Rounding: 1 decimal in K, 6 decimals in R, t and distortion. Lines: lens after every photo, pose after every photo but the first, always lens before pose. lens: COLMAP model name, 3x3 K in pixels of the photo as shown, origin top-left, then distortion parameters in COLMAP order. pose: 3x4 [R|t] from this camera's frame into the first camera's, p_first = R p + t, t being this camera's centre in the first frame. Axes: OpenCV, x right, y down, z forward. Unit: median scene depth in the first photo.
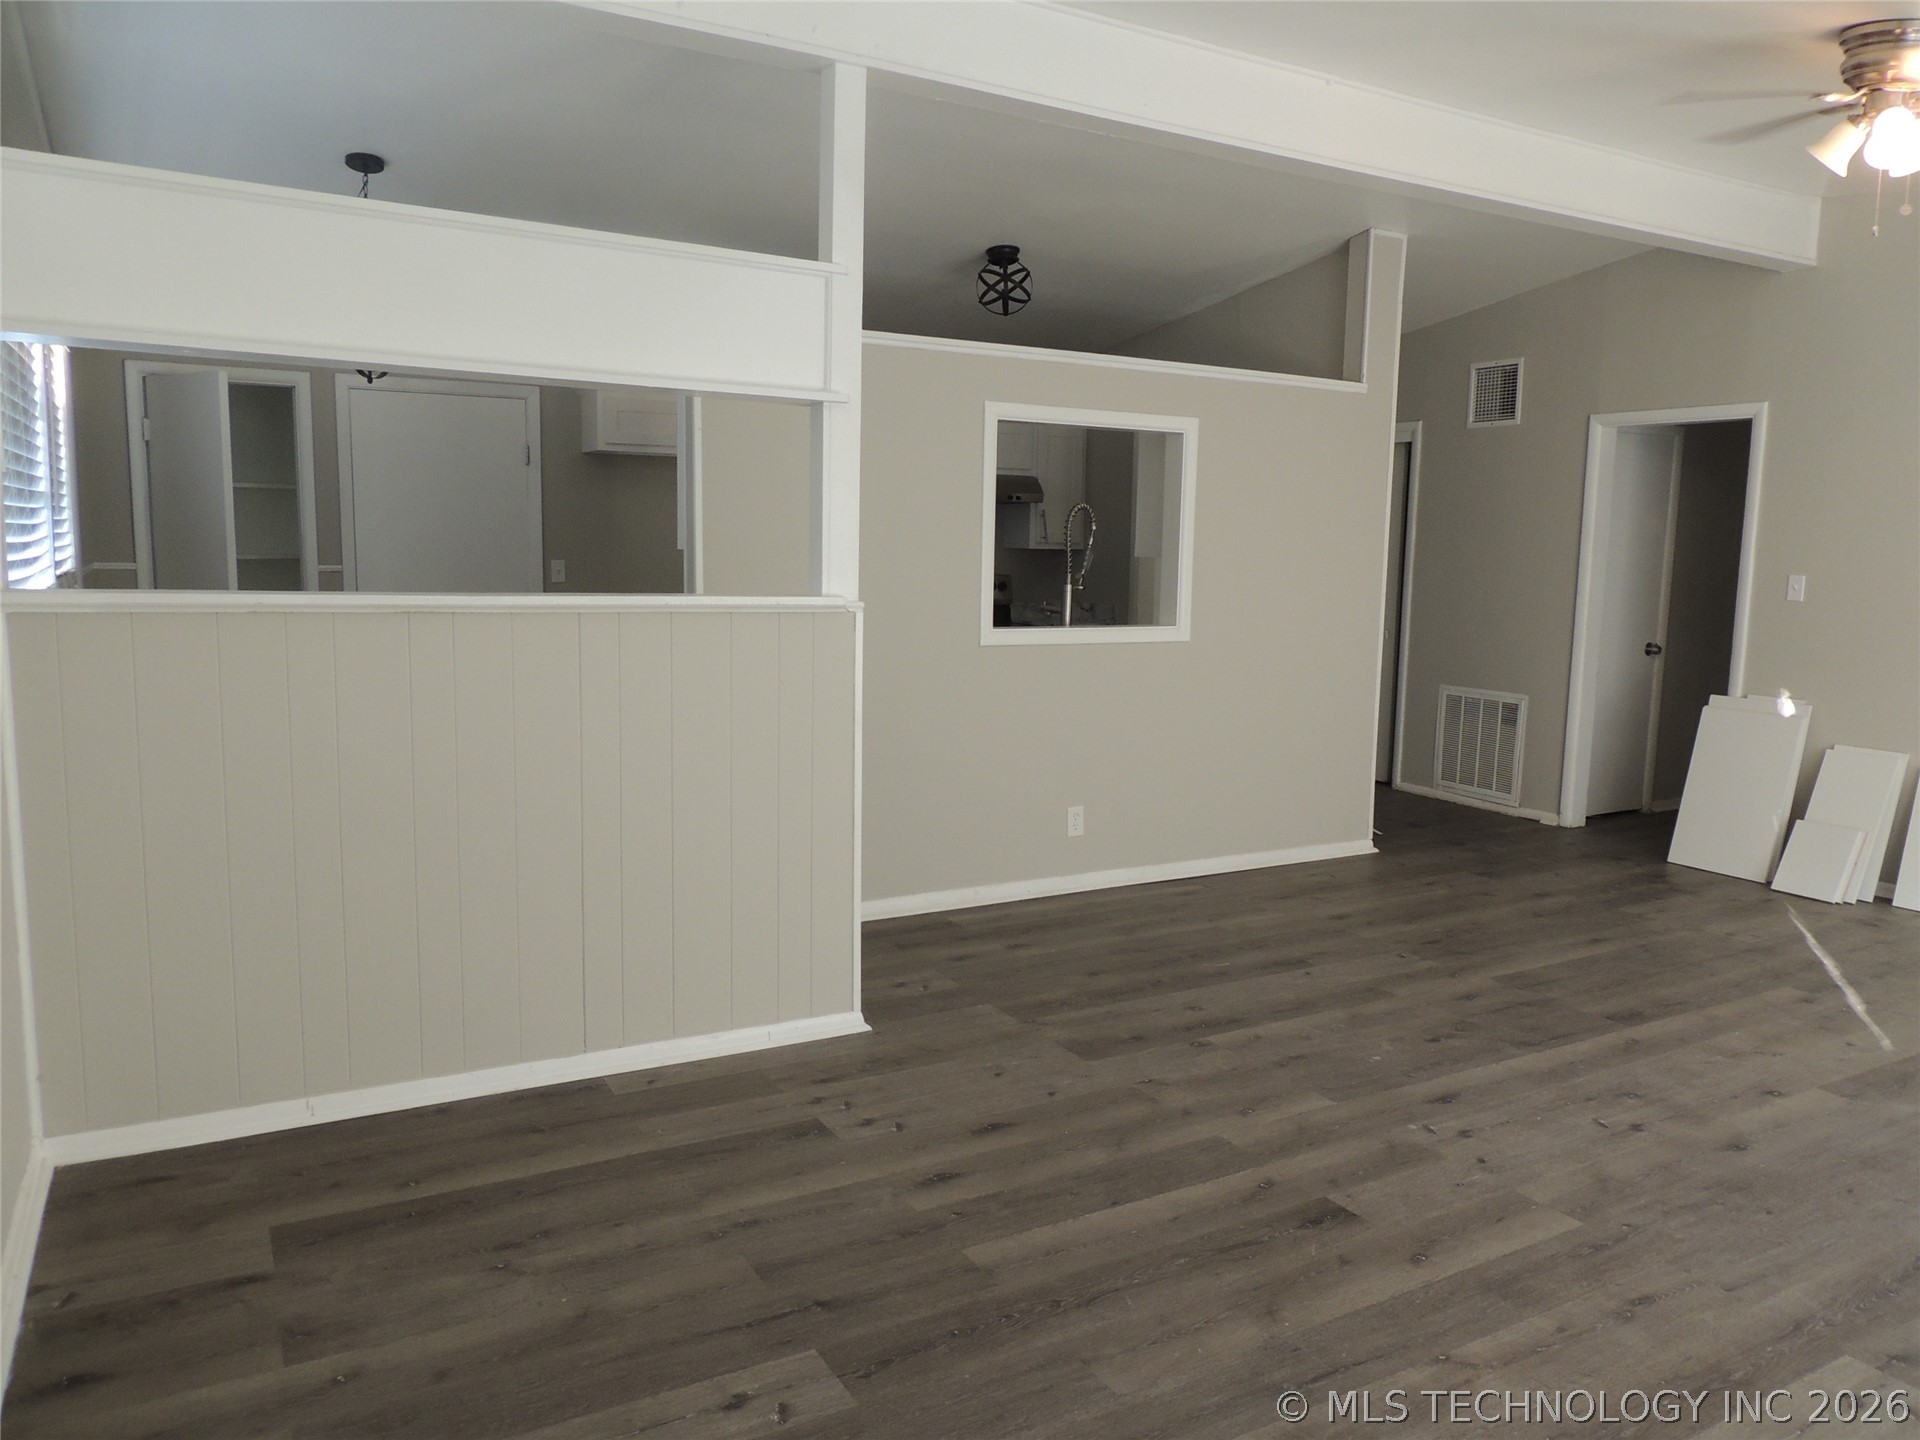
lens RADIAL K [[1367.6, 0, 985.9], [0, 1367.6, 705.8], [0, 0, 1]] dist [-0.019535, 0.001268]
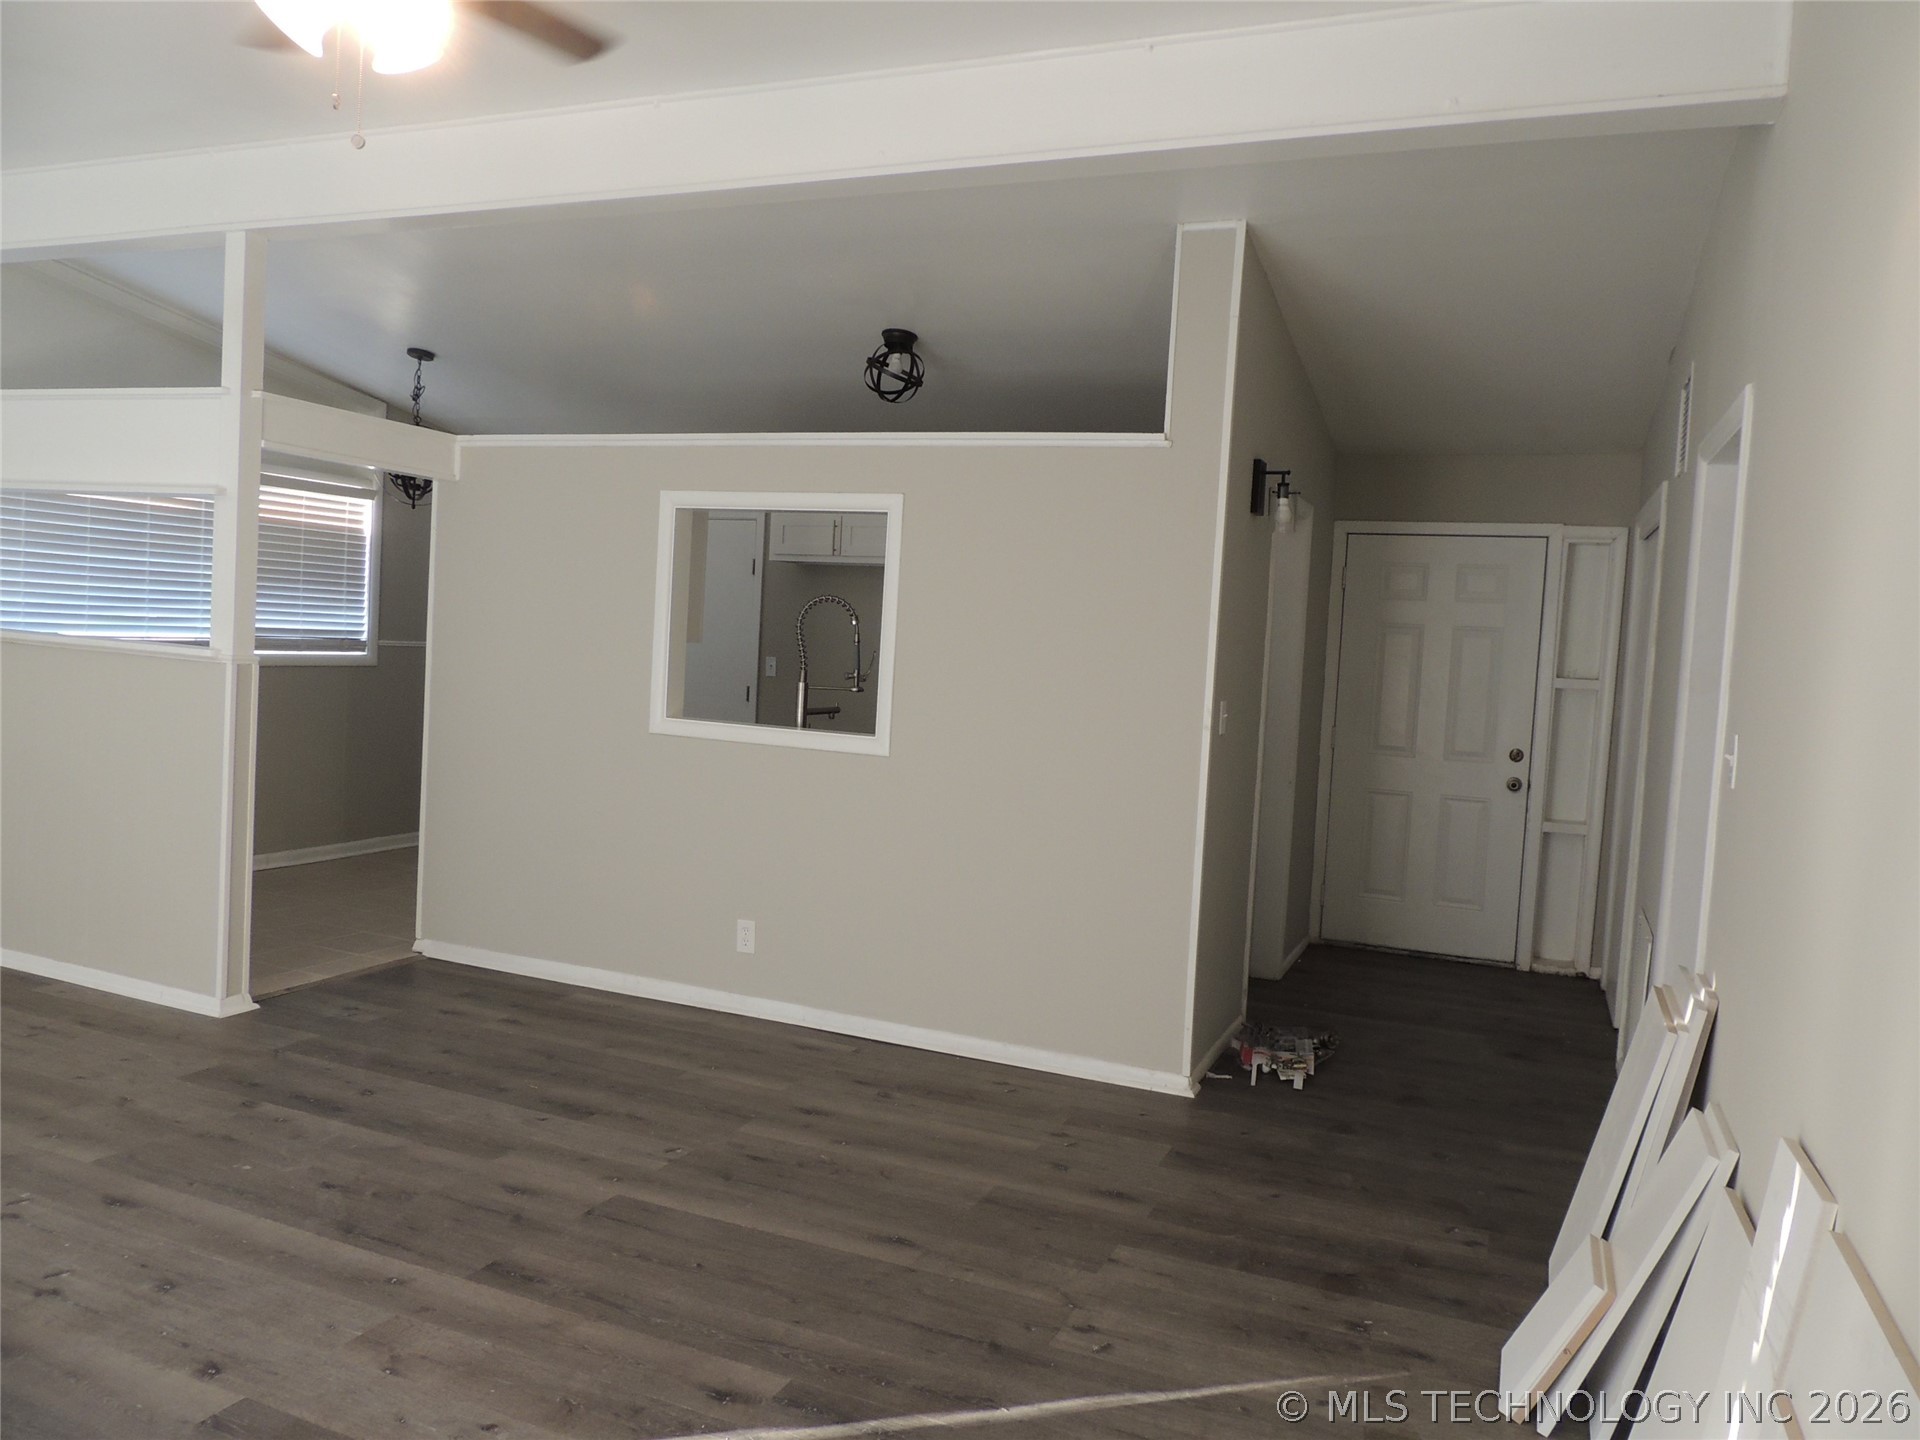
lens RADIAL K [[1367.6, 0, 968.8], [0, 1367.6, 722.4], [0, 0, 1]] dist [-0.019535, 0.001268]
pose [[0.603011, 0.061648, -0.795347, 1.038339], [-0.140033, 0.989709, -0.029456, -0.061318], [0.785346, 0.129137, 0.605438, 0.645063]]
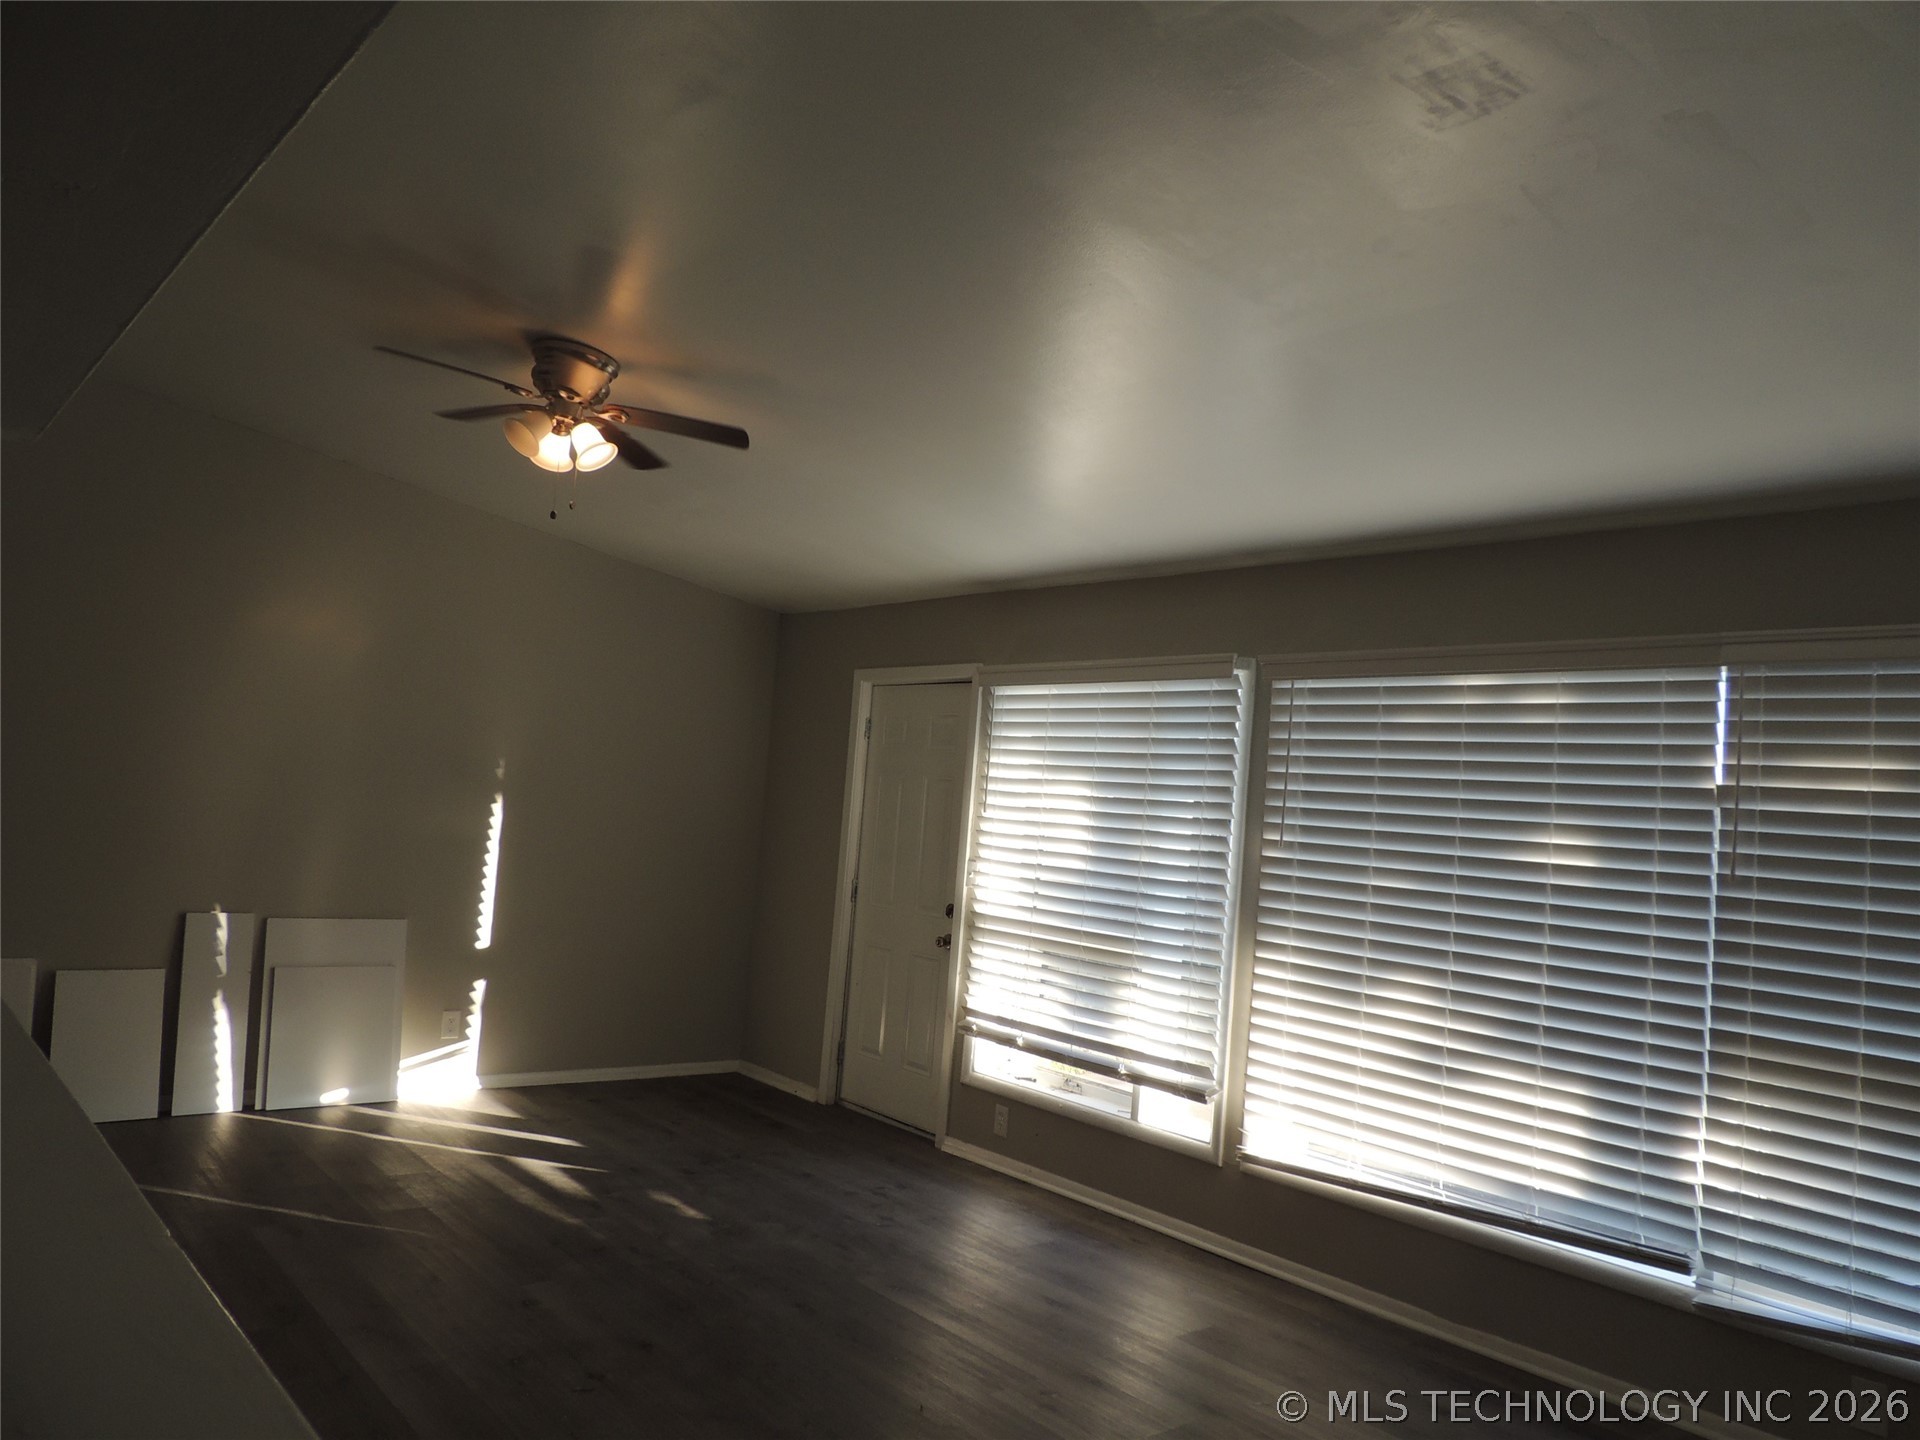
lens RADIAL K [[1367.6, 0, 963.9], [0, 1367.6, 714.5], [0, 0, 1]] dist [-0.019535, 0.001268]
pose [[-0.183593, 0.033771, 0.982422, -0.408458], [0.029282, 0.999154, -0.028874, -0.099765], [-0.982566, 0.023466, -0.184427, 0.653663]]
